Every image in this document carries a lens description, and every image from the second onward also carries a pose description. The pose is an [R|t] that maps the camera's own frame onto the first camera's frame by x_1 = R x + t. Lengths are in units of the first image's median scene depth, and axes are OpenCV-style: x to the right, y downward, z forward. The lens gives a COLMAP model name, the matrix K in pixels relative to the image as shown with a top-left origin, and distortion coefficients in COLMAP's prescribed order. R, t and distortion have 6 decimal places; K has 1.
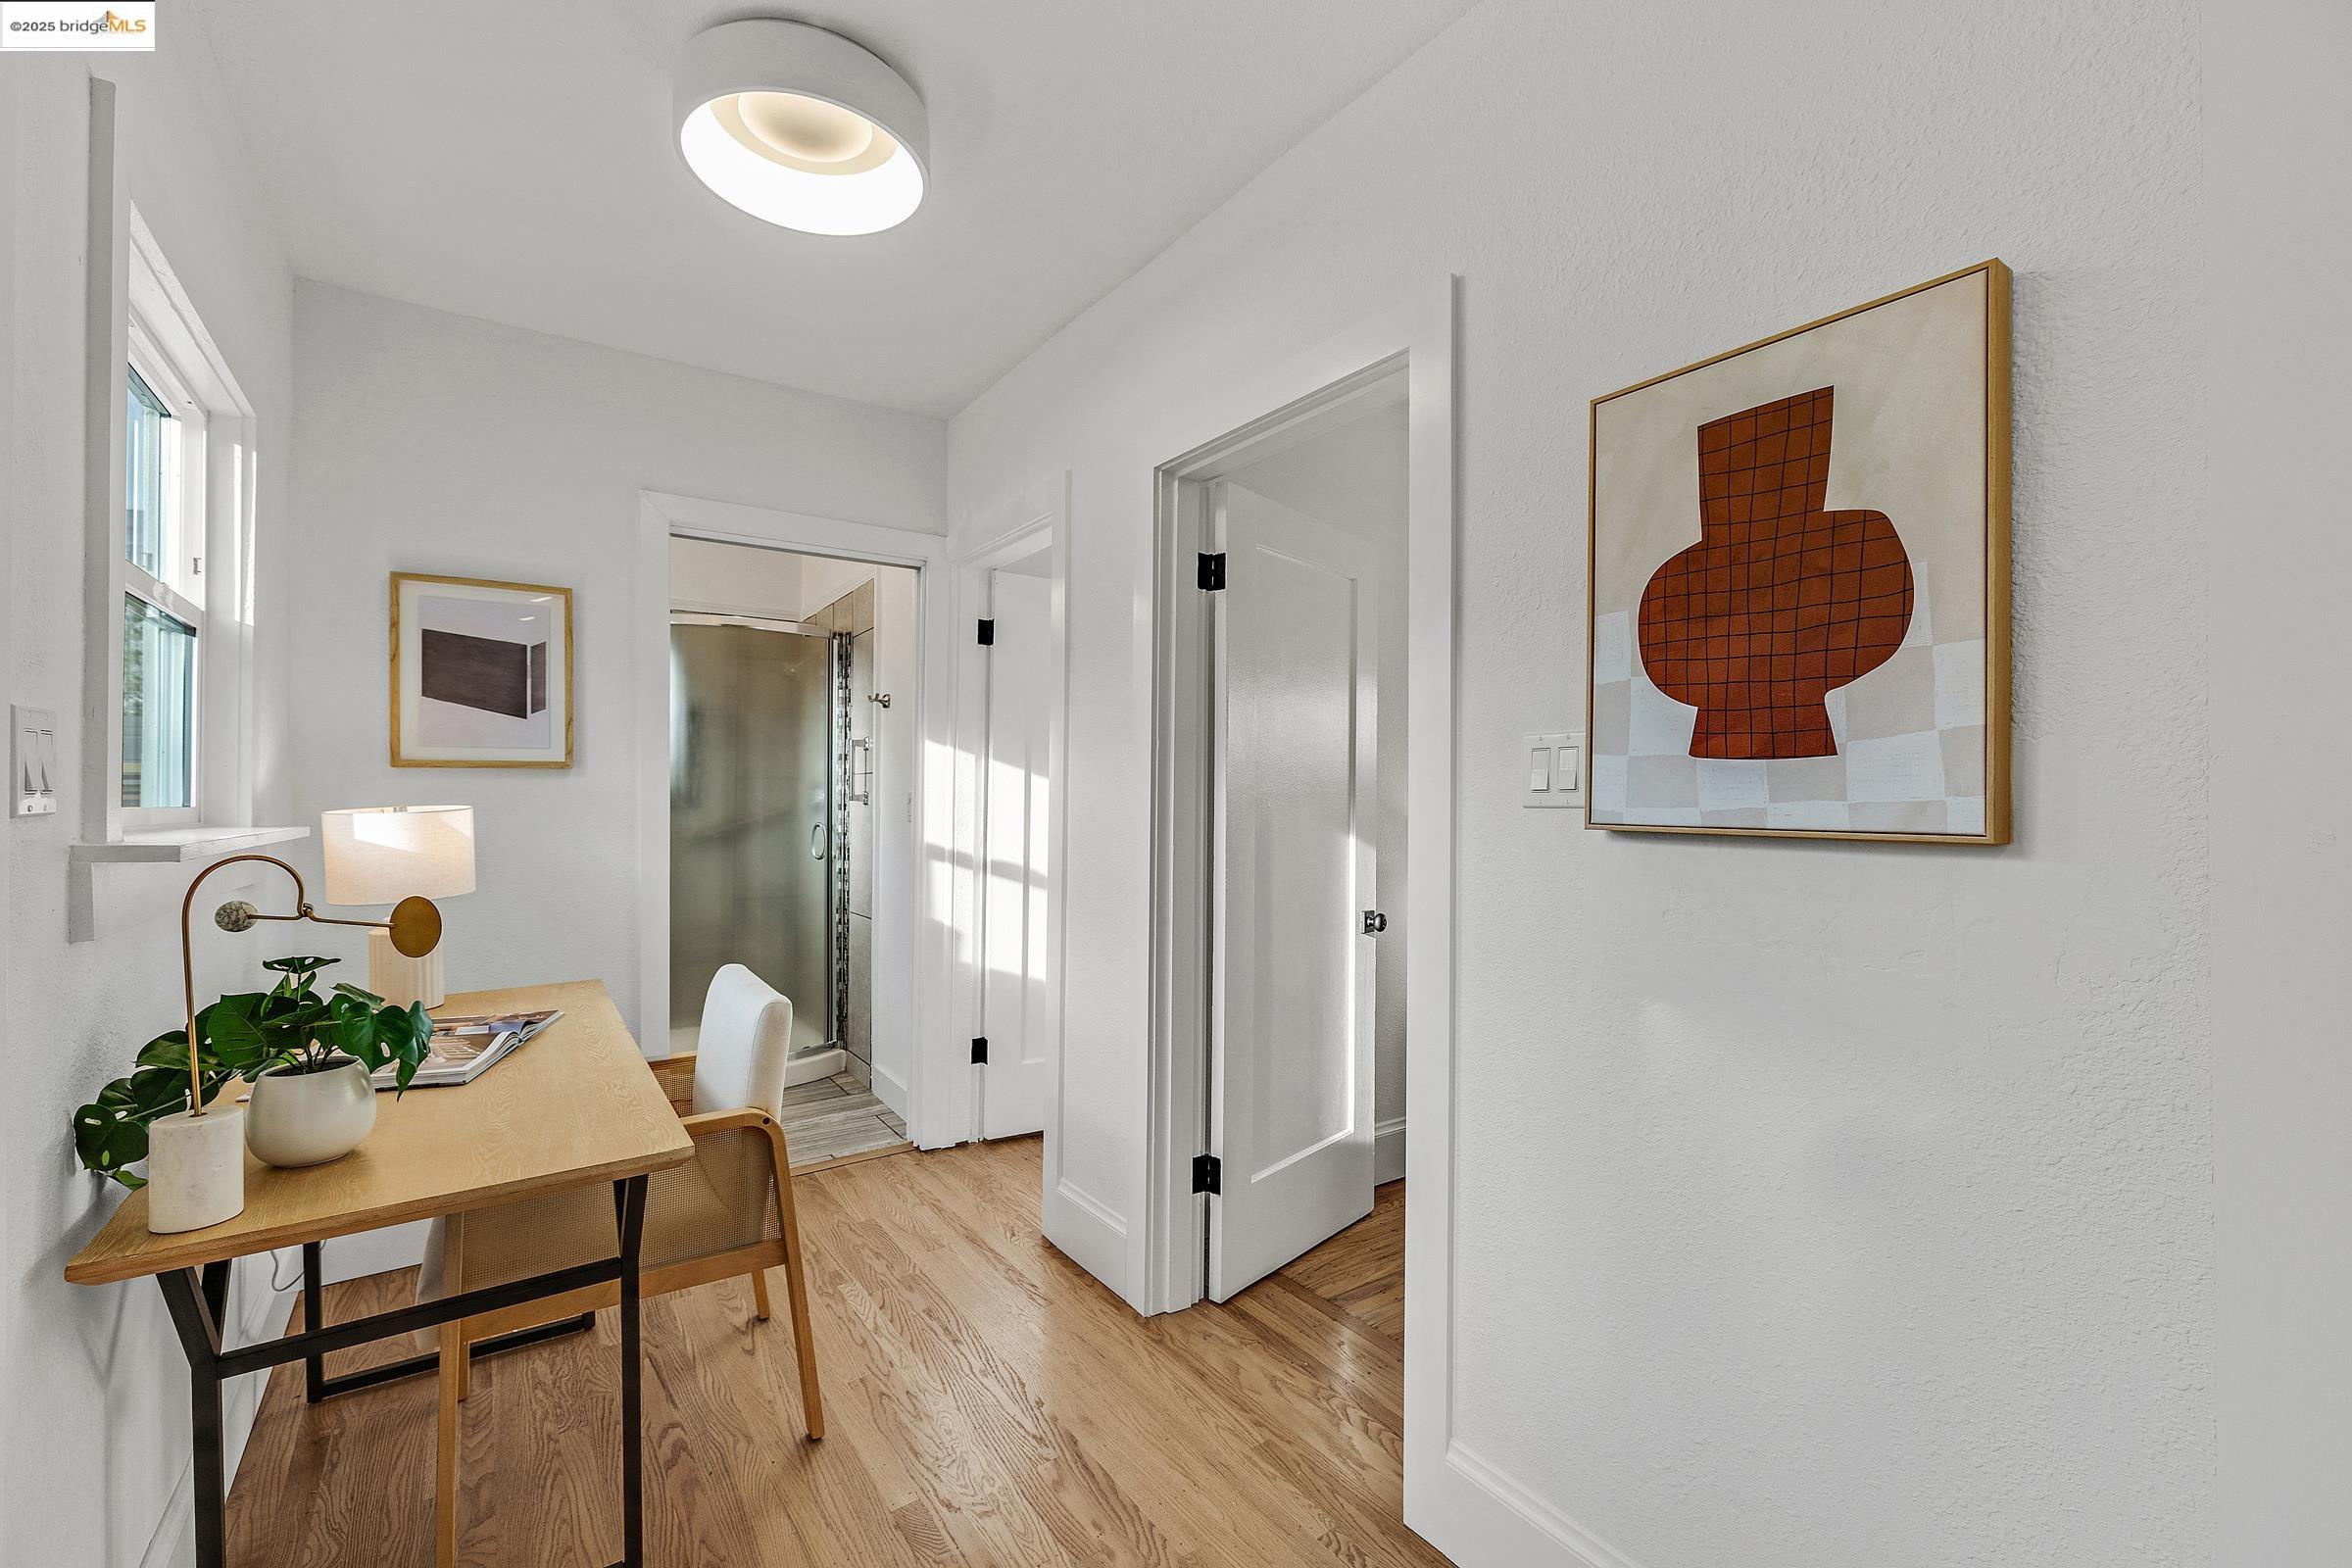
lens RADIAL K [[982.7, 0, 1168.0], [0, 982.7, 788.4], [0, 0, 1]] dist [-0.000694, 0.000199]
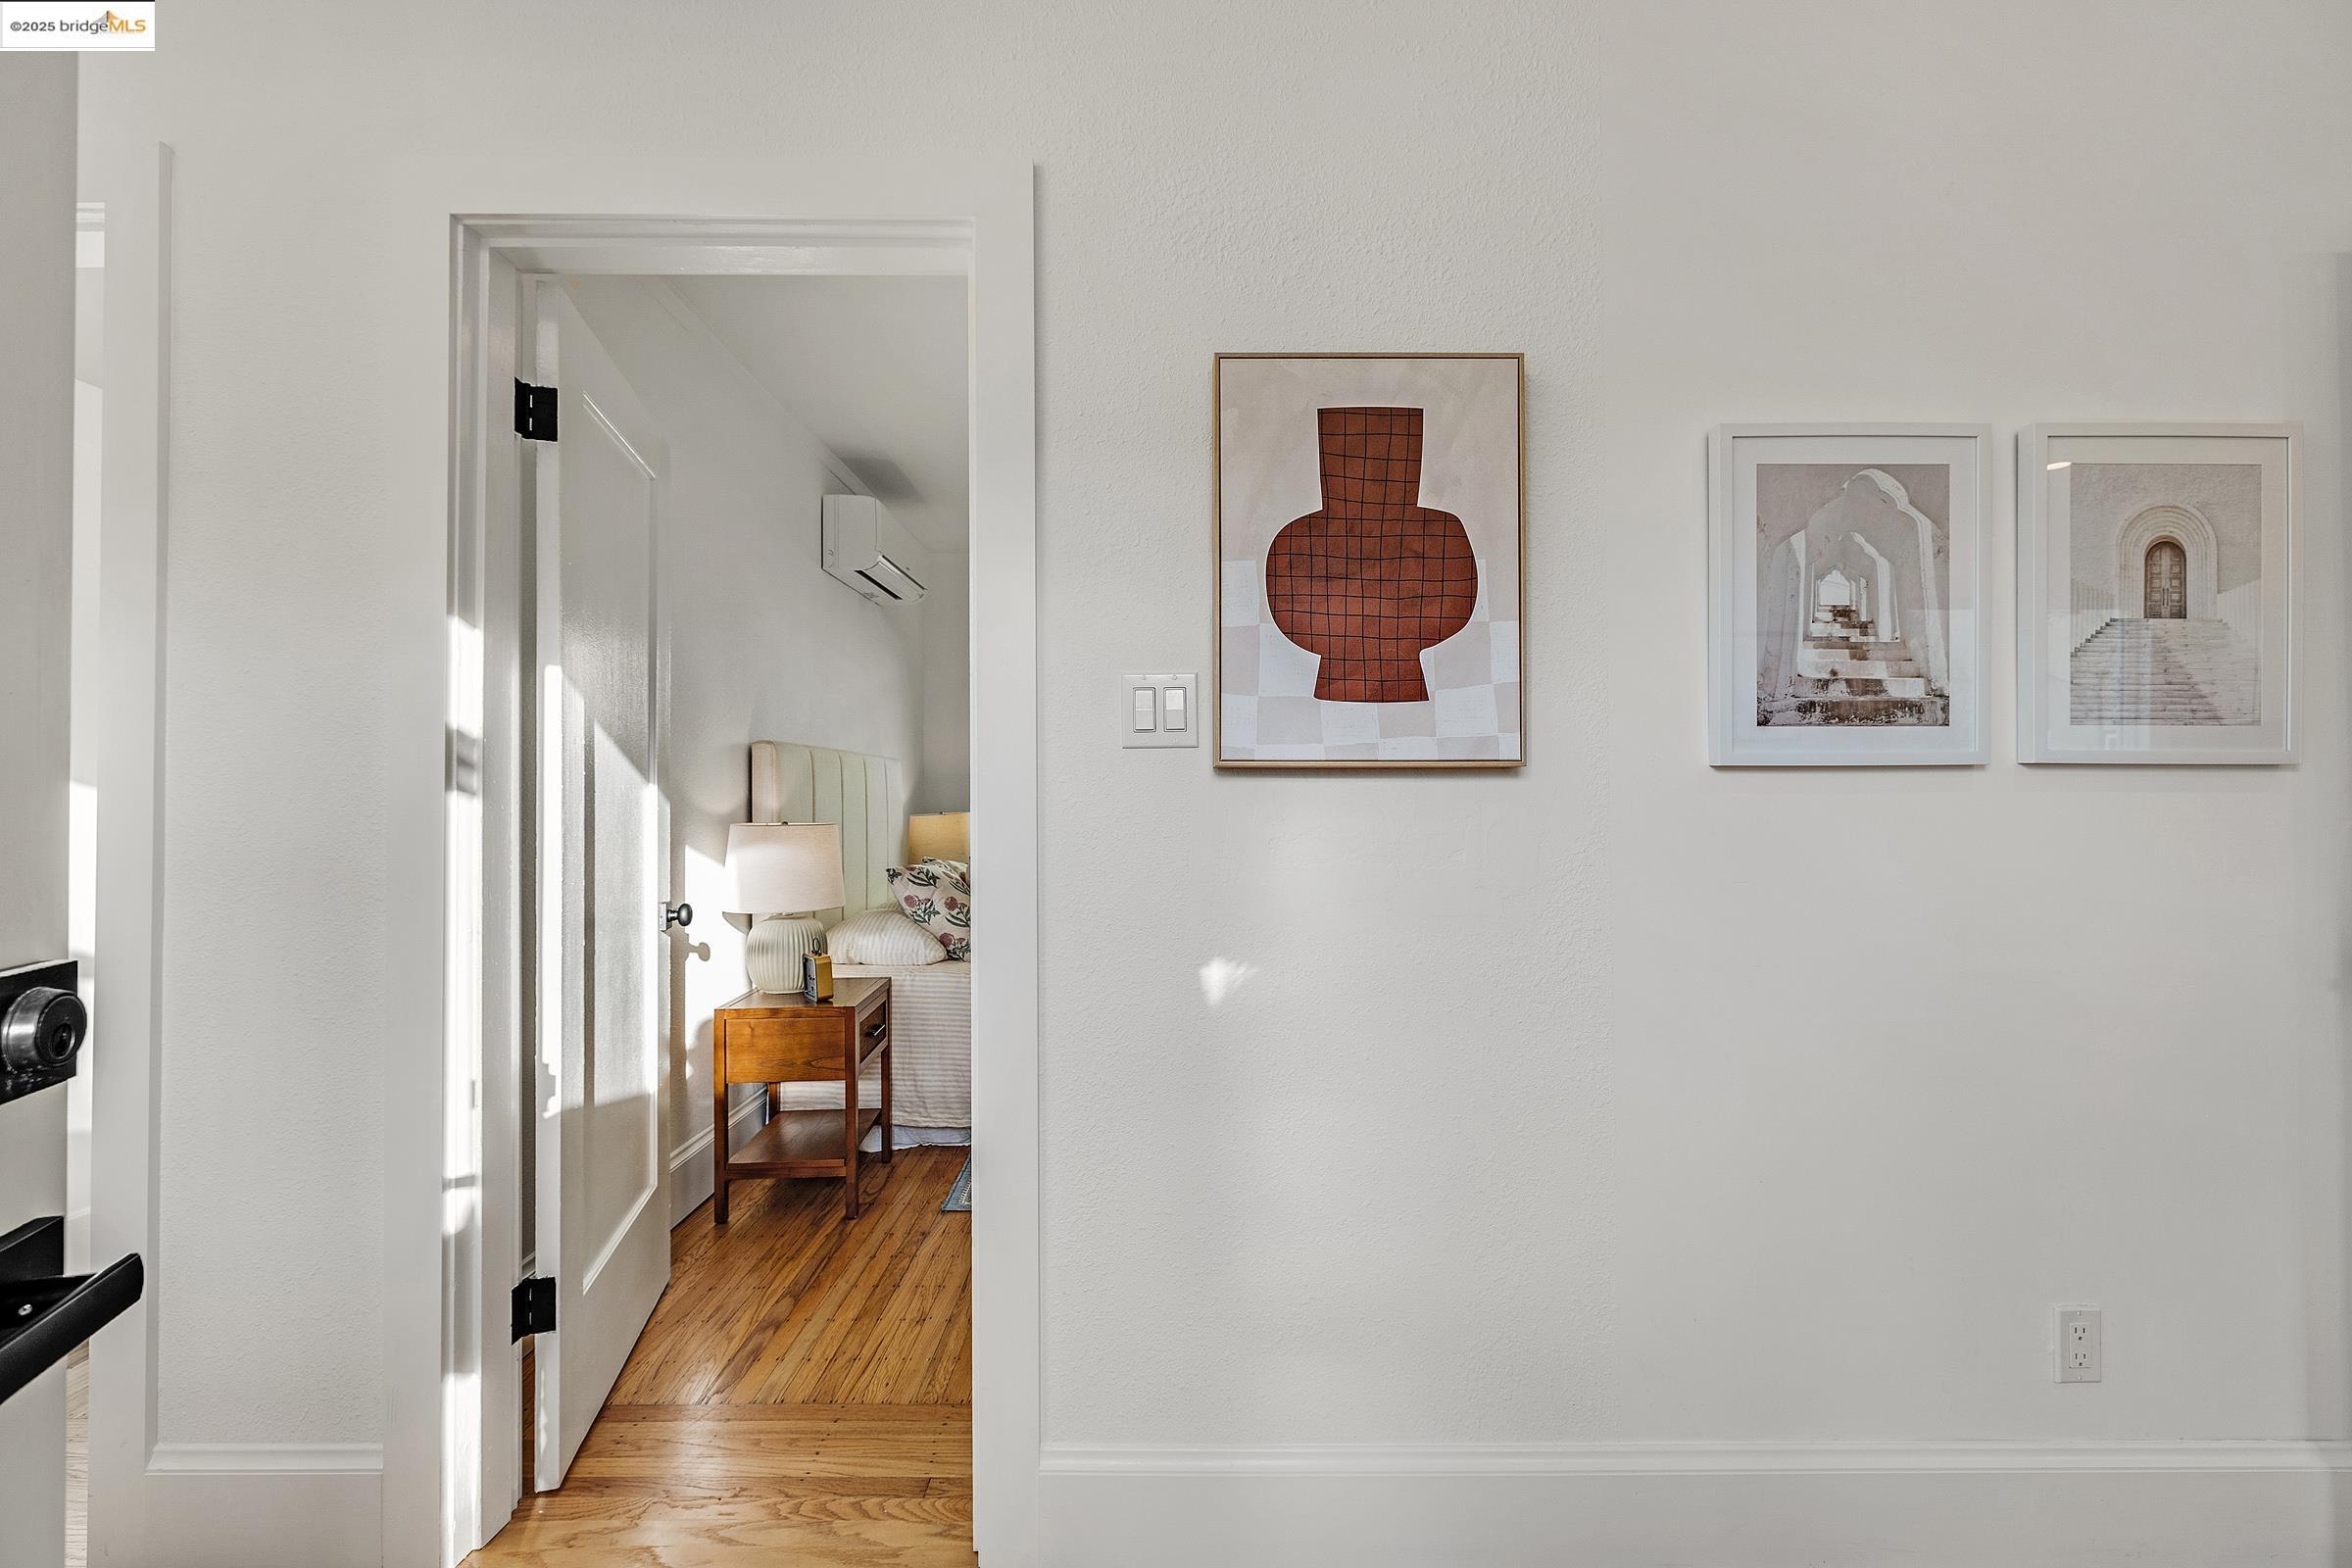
lens RADIAL K [[982.7, 0, 1176.1], [0, 982.7, 788.1], [0, 0, 1]] dist [-0.000694, 0.000199]
pose [[0.572075, 0.000377, 0.820201, -0.446342], [-0.001980, 0.999998, 0.000922, 0.064009], [-0.820199, -0.002151, 0.572075, 0.442585]]
